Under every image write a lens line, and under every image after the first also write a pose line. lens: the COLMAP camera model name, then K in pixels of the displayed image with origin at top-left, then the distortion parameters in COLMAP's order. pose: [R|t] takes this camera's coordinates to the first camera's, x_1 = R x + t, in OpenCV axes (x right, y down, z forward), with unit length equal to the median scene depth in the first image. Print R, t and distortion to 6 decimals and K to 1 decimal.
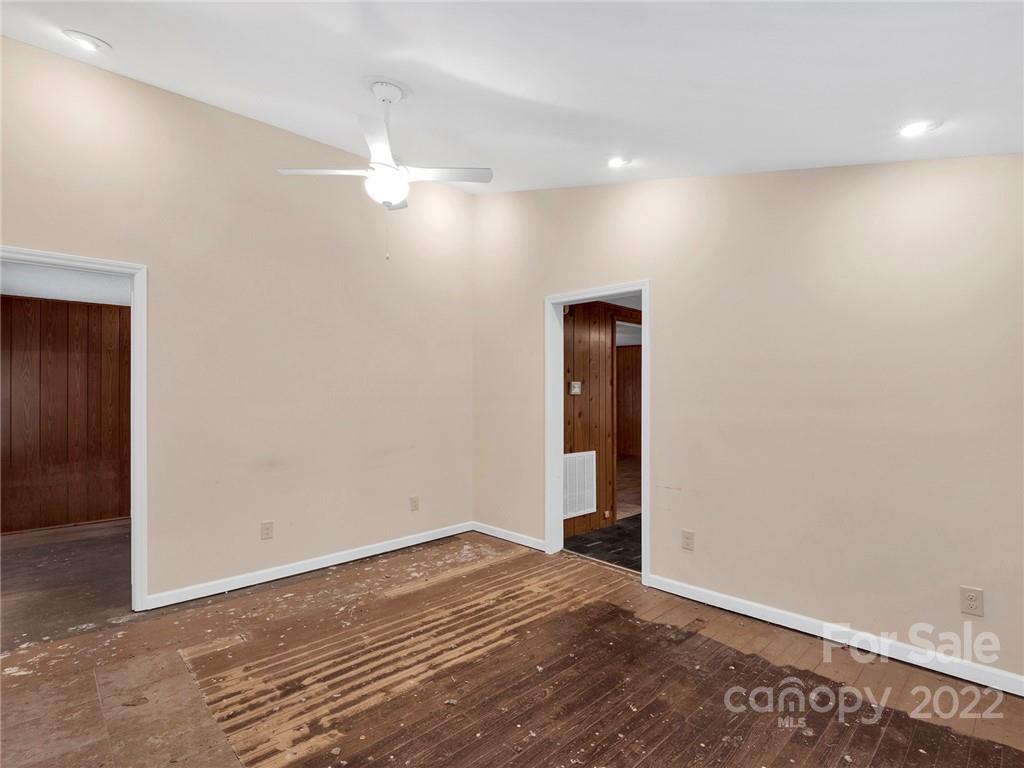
lens RADIAL K [[530.3, 0, 513.0], [0, 530.3, 393.3], [0, 0, 1]] dist [-0.003892, 0.000244]
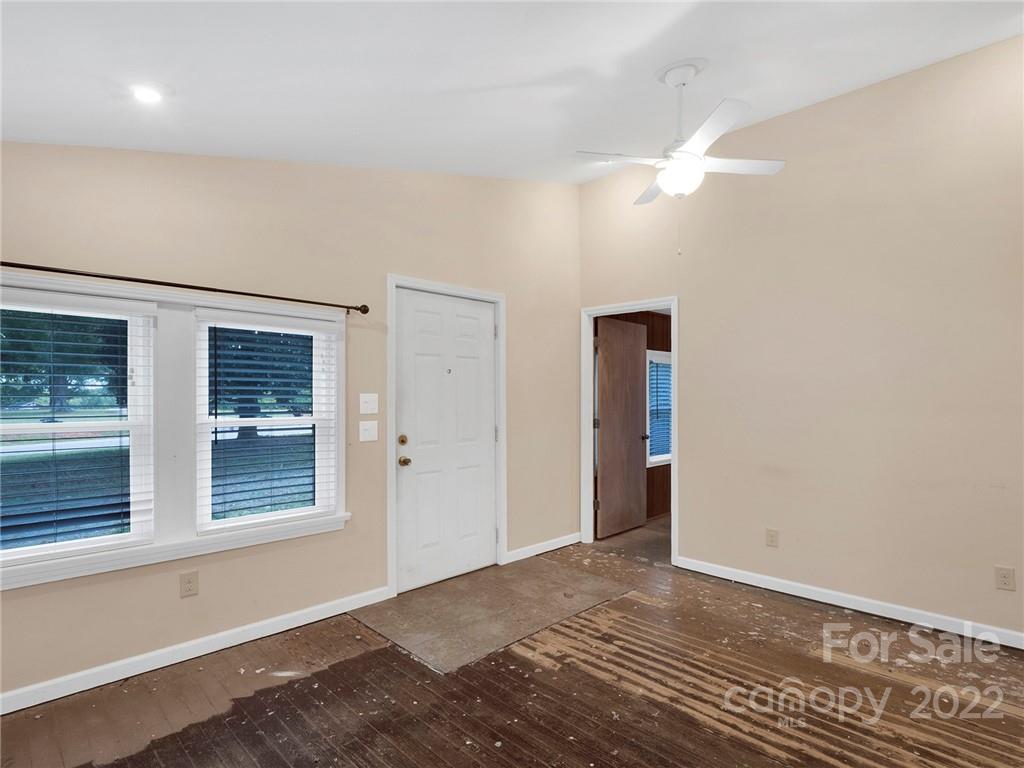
lens RADIAL K [[530.3, 0, 513.0], [0, 530.3, 393.3], [0, 0, 1]] dist [-0.003892, 0.000244]
pose [[0.016756, -0.009800, -0.999812, 0.735628], [-0.009072, 0.999909, -0.009953, -0.006747], [0.999818, 0.009237, 0.016666, 0.663130]]
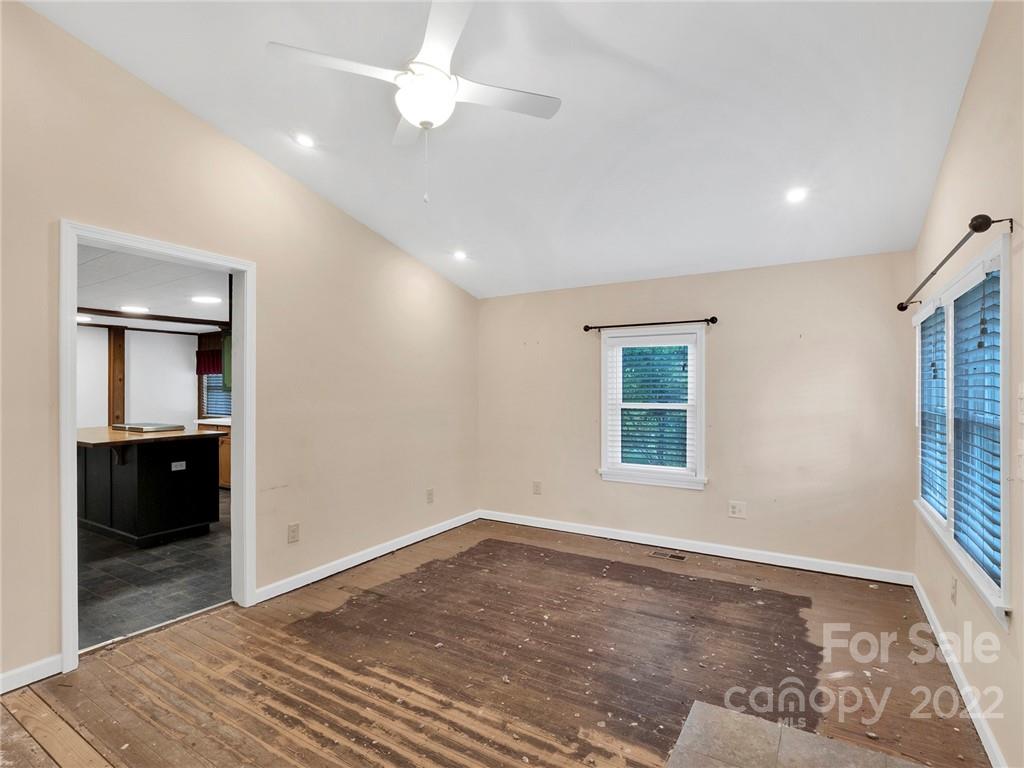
lens RADIAL K [[504.7, 0, 513.2], [0, 504.7, 392.1], [0, 0, 1]] dist [-0.000196, -0.000235]
pose [[-0.255166, -0.005247, 0.966883, -0.940545], [0.007355, 0.999946, 0.007368, -0.011209], [-0.966869, 0.008991, -0.255113, 1.047899]]
